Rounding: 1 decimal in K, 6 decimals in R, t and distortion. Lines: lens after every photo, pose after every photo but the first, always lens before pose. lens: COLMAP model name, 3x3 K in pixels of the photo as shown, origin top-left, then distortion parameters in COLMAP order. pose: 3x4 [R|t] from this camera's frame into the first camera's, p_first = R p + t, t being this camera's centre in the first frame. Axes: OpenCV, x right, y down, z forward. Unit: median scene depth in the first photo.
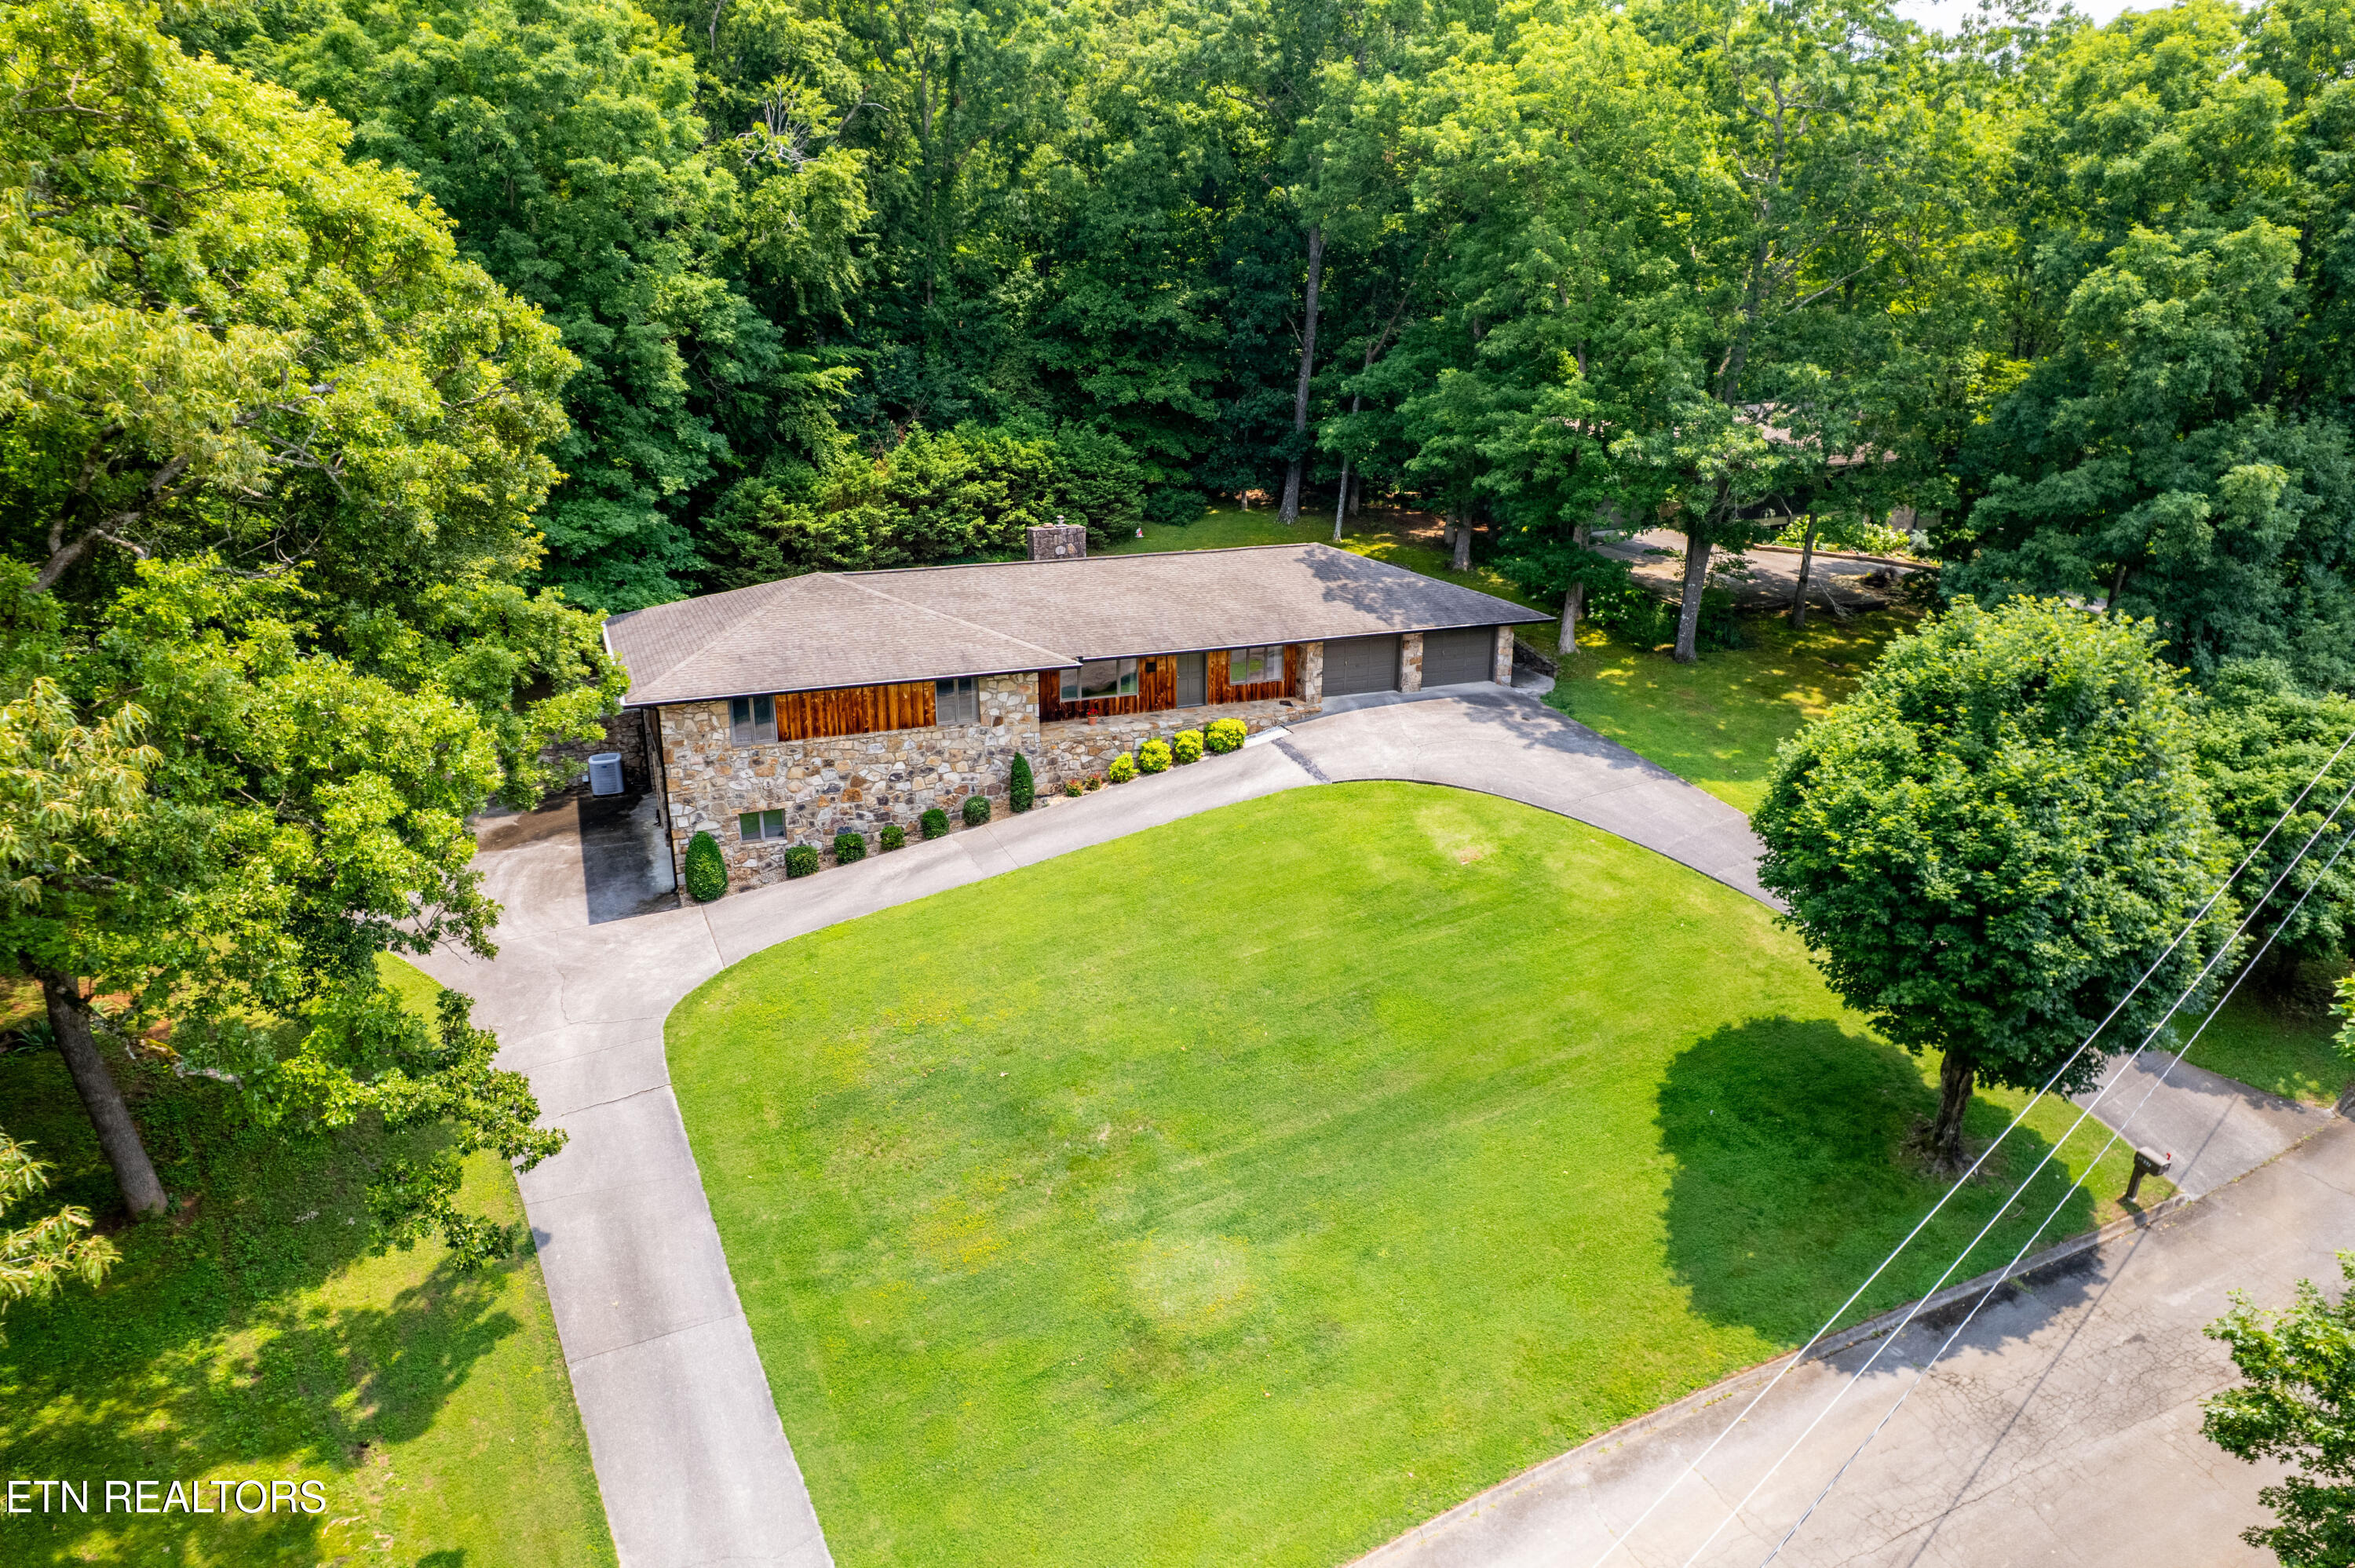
lens RADIAL K [[1510.2, 0, 1177.1], [0, 1510.2, 788.0], [0, 0, 1]] dist [-0.069748, 0.060953]
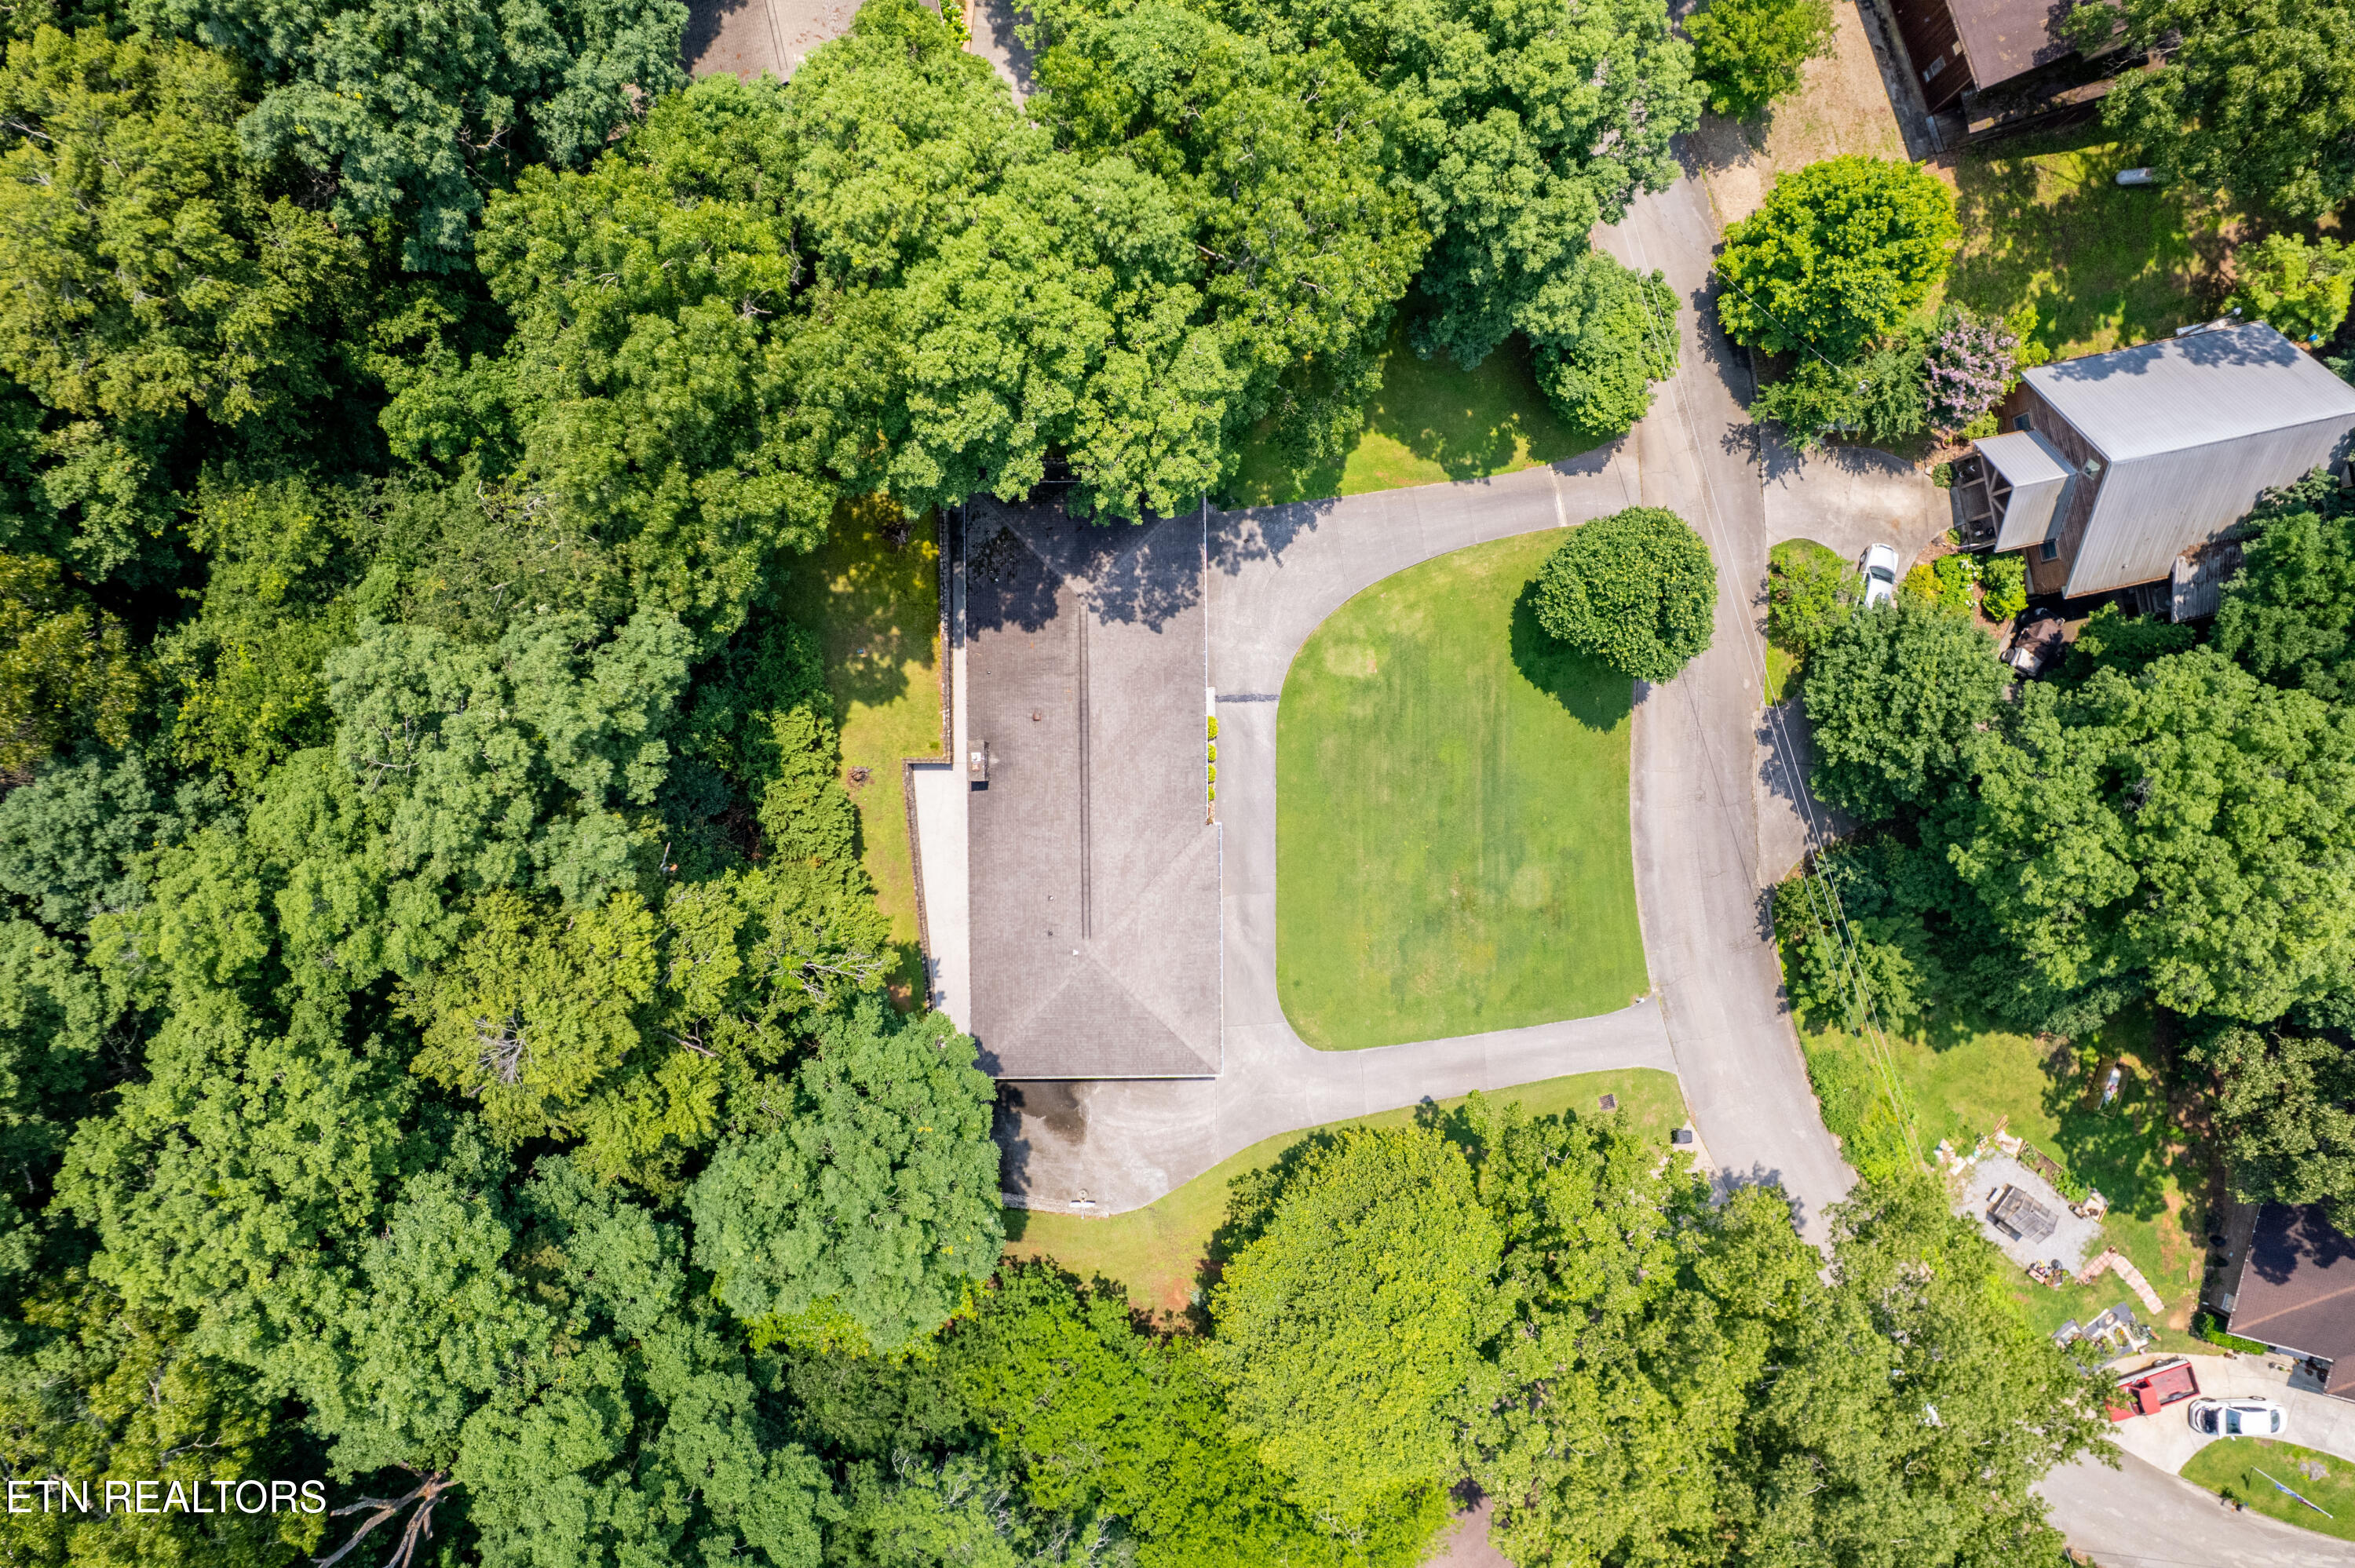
lens RADIAL K [[1453.6, 0, 1169.9], [0, 1453.6, 795.0], [0, 0, 1]] dist [-0.062505, 0.035777]
pose [[0.374757, -0.927064, -0.010444, -0.038736], [0.275519, 0.100606, 0.956016, -1.714960], [-0.885238, -0.361151, 0.293127, 0.585938]]
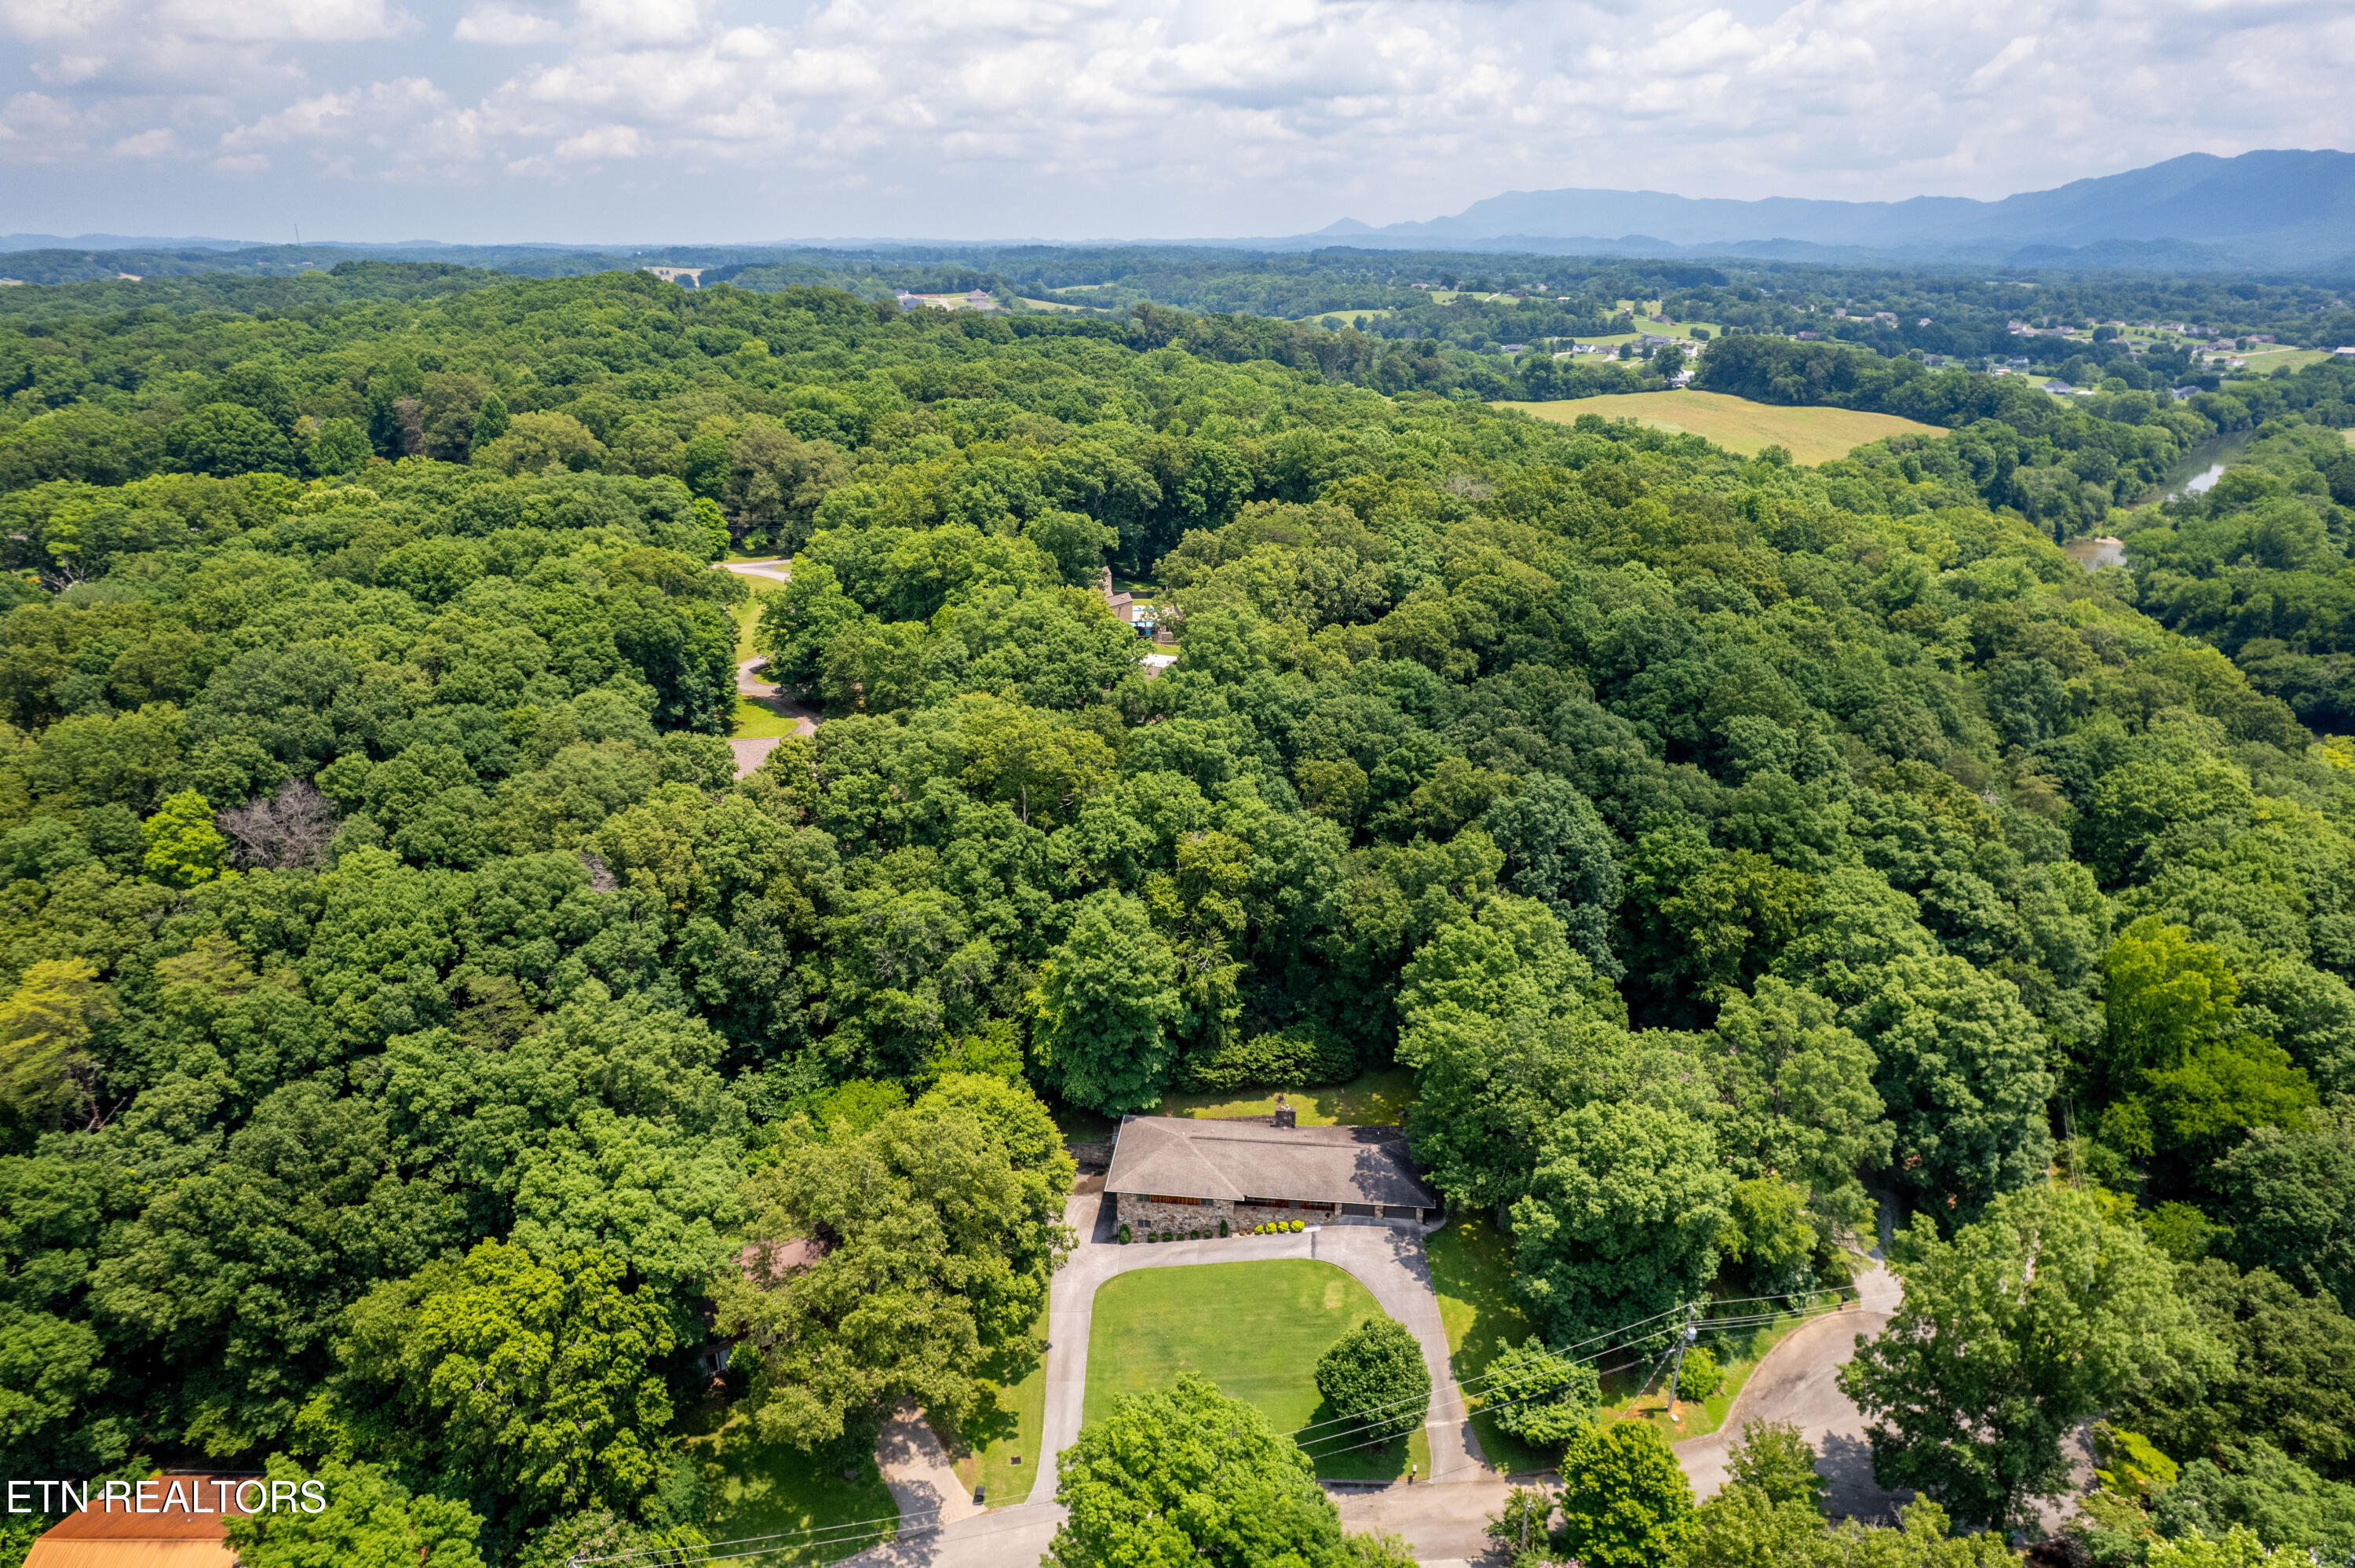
lens RADIAL K [[1510.2, 0, 1177.1], [0, 1510.2, 788.0], [0, 0, 1]] dist [-0.069748, 0.060953]
pose [[0.876647, 0.167405, -0.451071, 1.086342], [-0.145115, 0.985855, 0.083851, -1.176260], [0.458728, -0.008051, 0.888540, -1.833581]]
